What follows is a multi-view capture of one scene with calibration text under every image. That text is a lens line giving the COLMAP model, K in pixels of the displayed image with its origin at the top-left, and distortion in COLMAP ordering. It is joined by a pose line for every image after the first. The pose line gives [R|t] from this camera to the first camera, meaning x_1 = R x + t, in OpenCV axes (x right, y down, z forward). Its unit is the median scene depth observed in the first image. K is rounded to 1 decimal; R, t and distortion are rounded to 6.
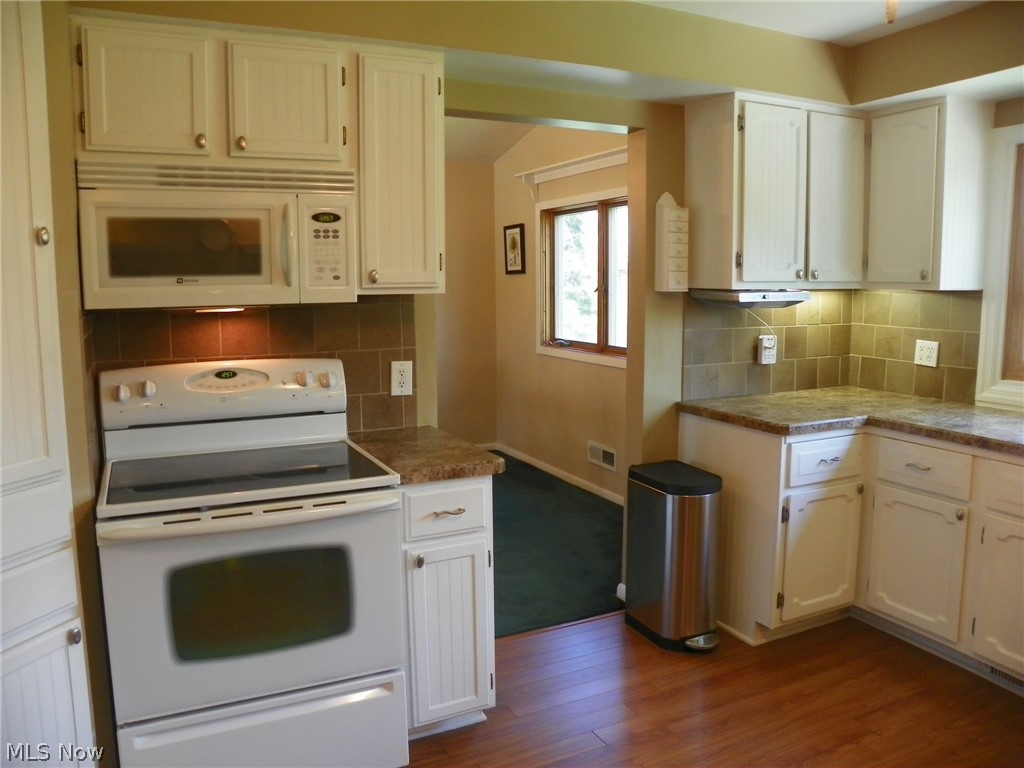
lens RADIAL K [[777.7, 0, 508.8], [0, 777.7, 380.0], [0, 0, 1]] dist [-0.157773, 0.099444]
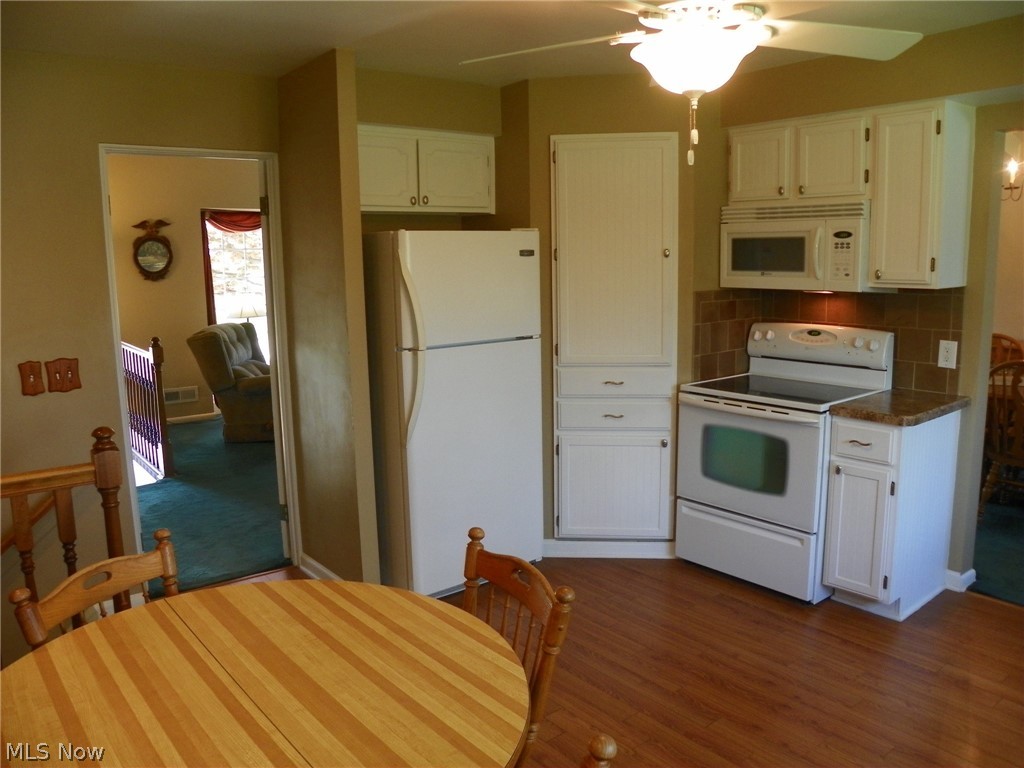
lens RADIAL K [[777.7, 0, 508.8], [0, 777.7, 380.0], [0, 0, 1]] dist [-0.157773, 0.099444]
pose [[0.224432, 0.156640, -0.961818, 1.078528], [-0.105192, 0.985124, 0.135890, -0.062520], [0.968796, 0.070678, 0.237571, 0.031587]]
